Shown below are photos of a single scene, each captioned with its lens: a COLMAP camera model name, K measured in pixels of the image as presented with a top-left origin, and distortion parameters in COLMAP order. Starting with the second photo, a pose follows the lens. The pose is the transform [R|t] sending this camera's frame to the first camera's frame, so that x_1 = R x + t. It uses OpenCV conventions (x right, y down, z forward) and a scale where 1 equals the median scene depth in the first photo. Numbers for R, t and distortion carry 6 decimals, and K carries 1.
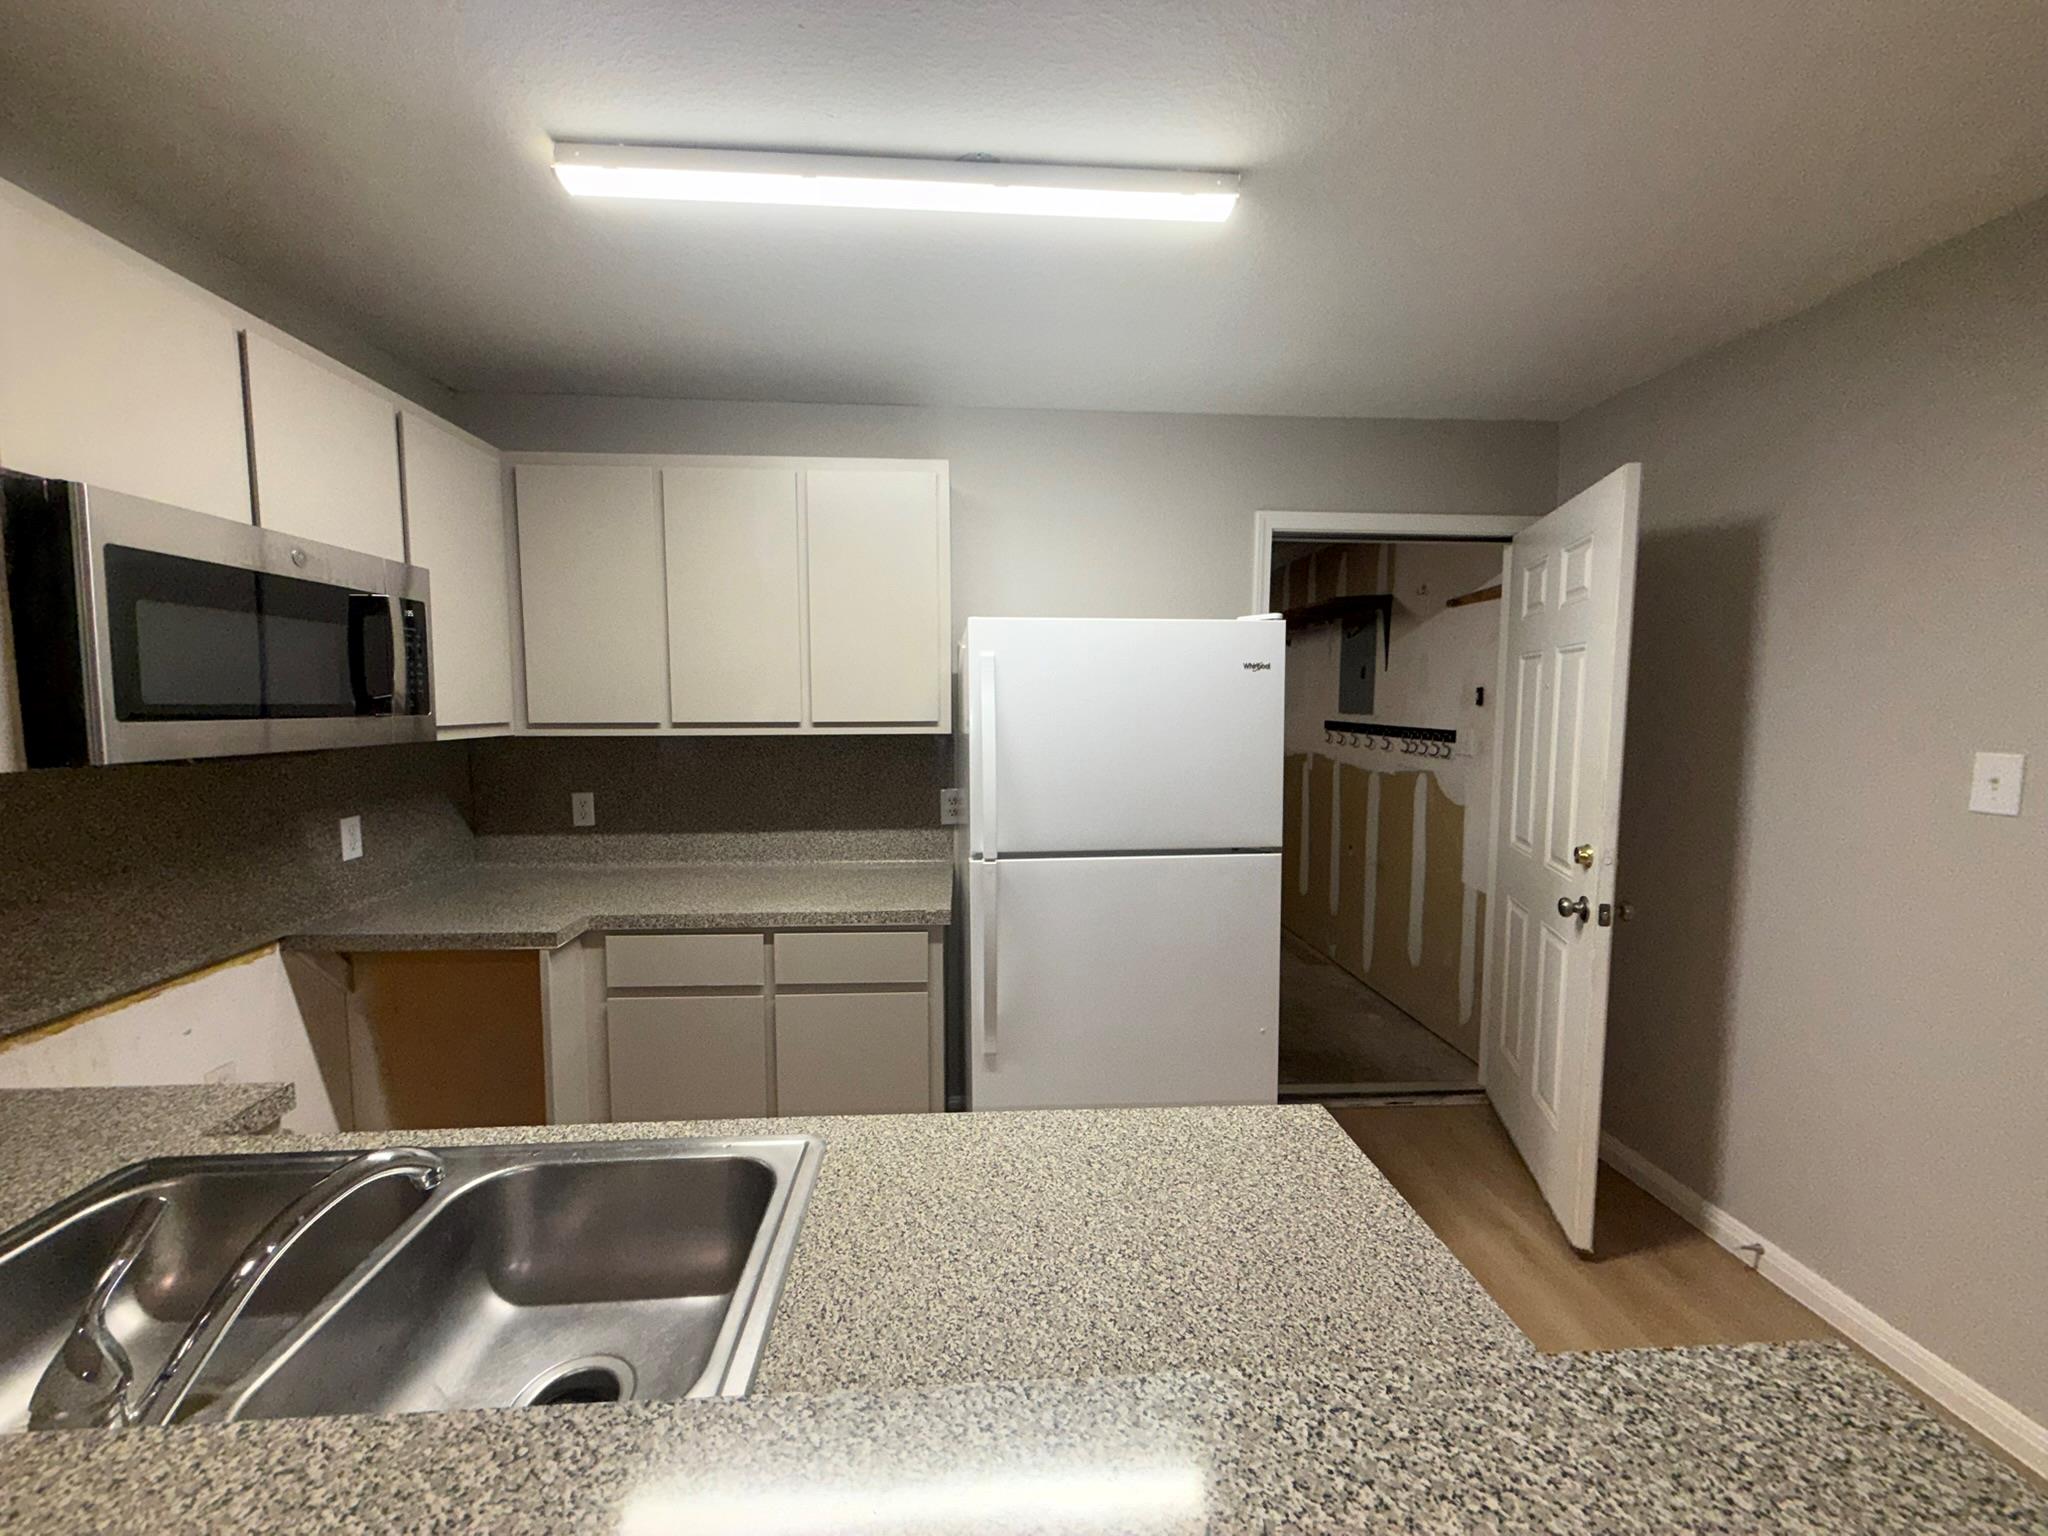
lens RADIAL K [[812.4, 0, 1011.9], [0, 812.4, 761.0], [0, 0, 1]] dist [0.001291, 0.000030]
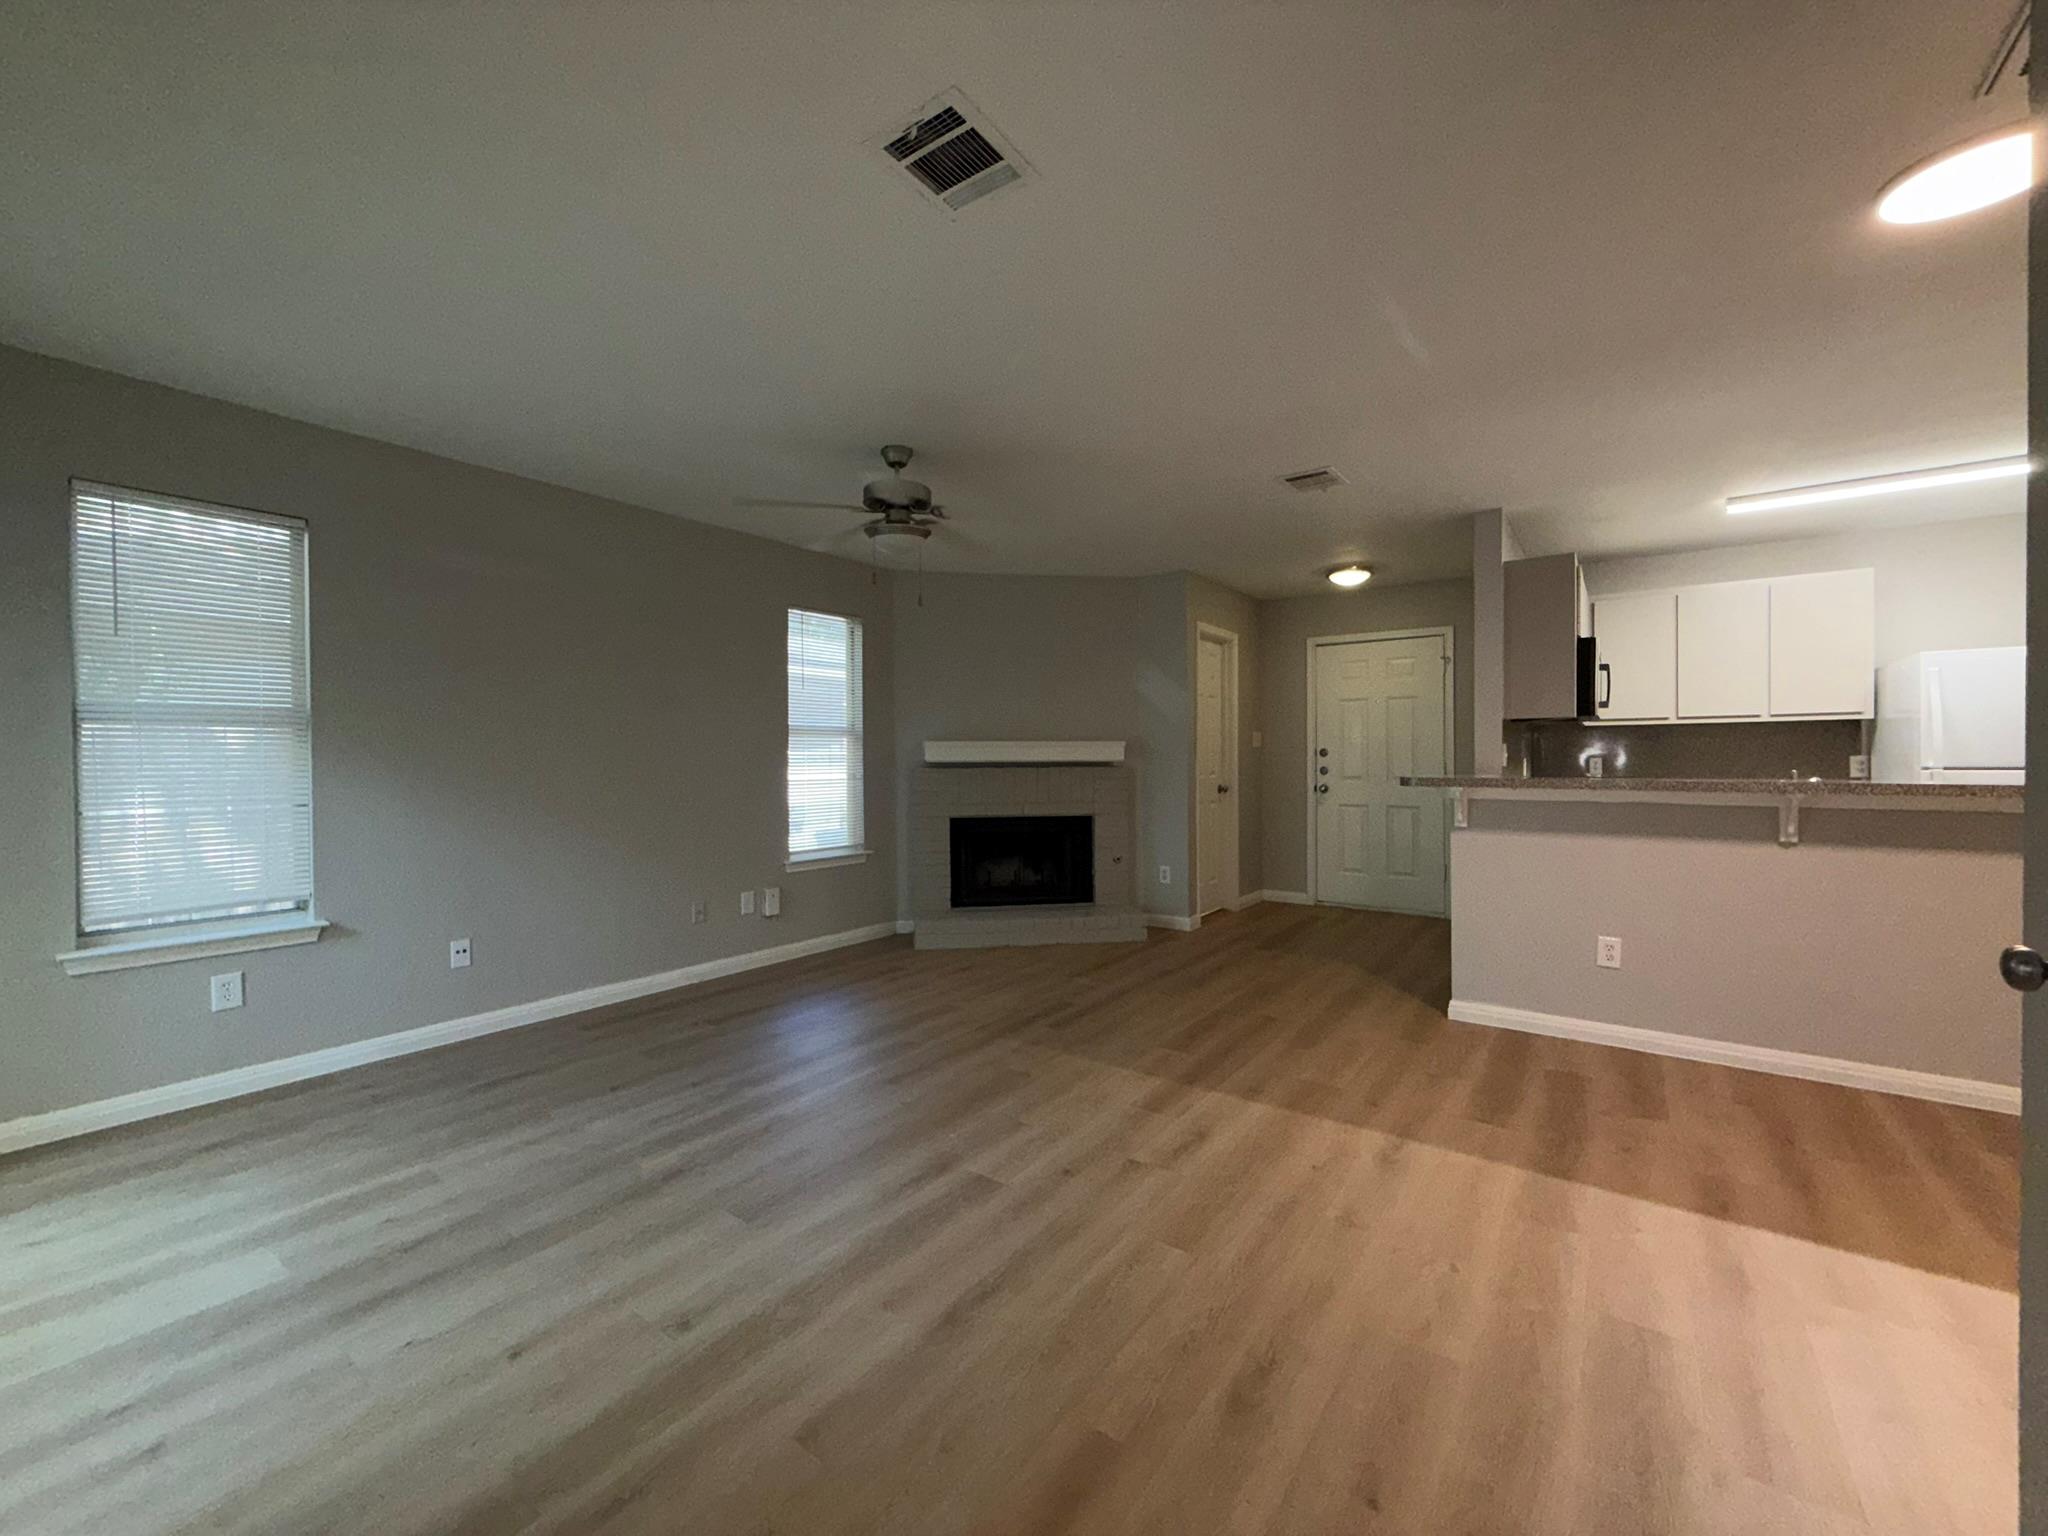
lens RADIAL K [[814.6, 0, 1016.8], [0, 814.6, 763.8], [0, 0, 1]] dist [0.000470, 0.000159]
pose [[0.765558, 0.000108, -0.643367, -0.410371], [-0.042229, 0.997852, -0.050081, 0.264489], [0.641980, 0.065509, 0.763918, -1.760853]]
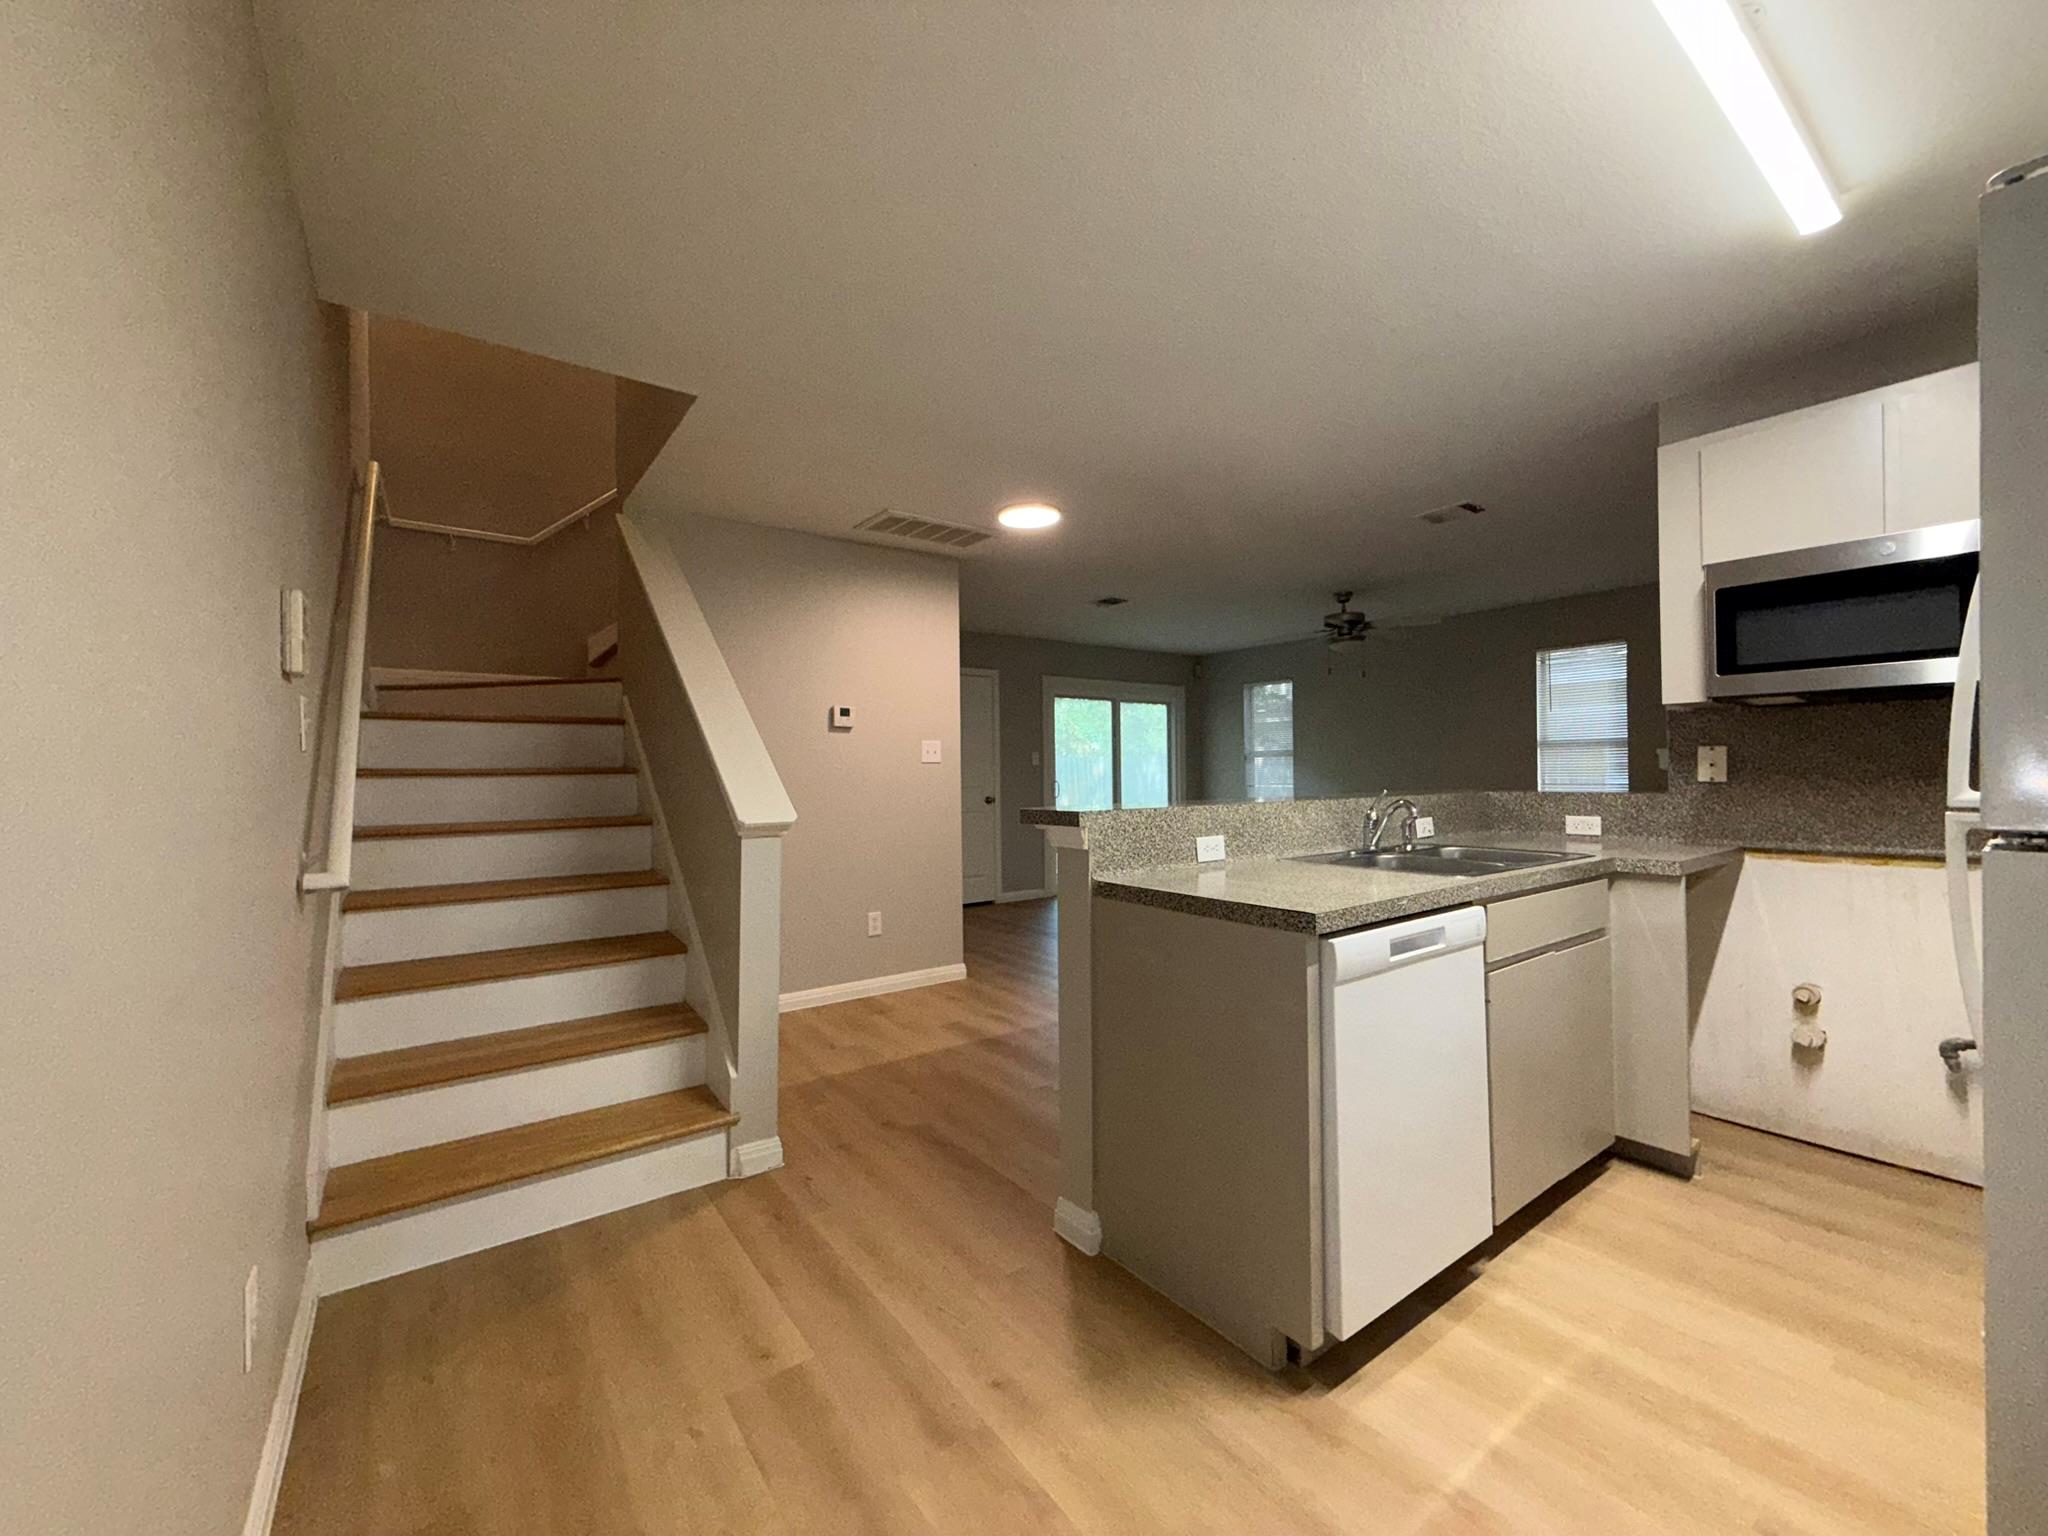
lens RADIAL K [[816.7, 0, 1016.8], [0, 816.7, 765.1], [0, 0, 1]] dist [0.000489, 0.000257]
pose [[-0.842926, 0.003561, -0.538017, 0.791143], [-0.029786, 0.998136, 0.053273, 0.063253], [0.537204, 0.060931, -0.841249, 0.966048]]
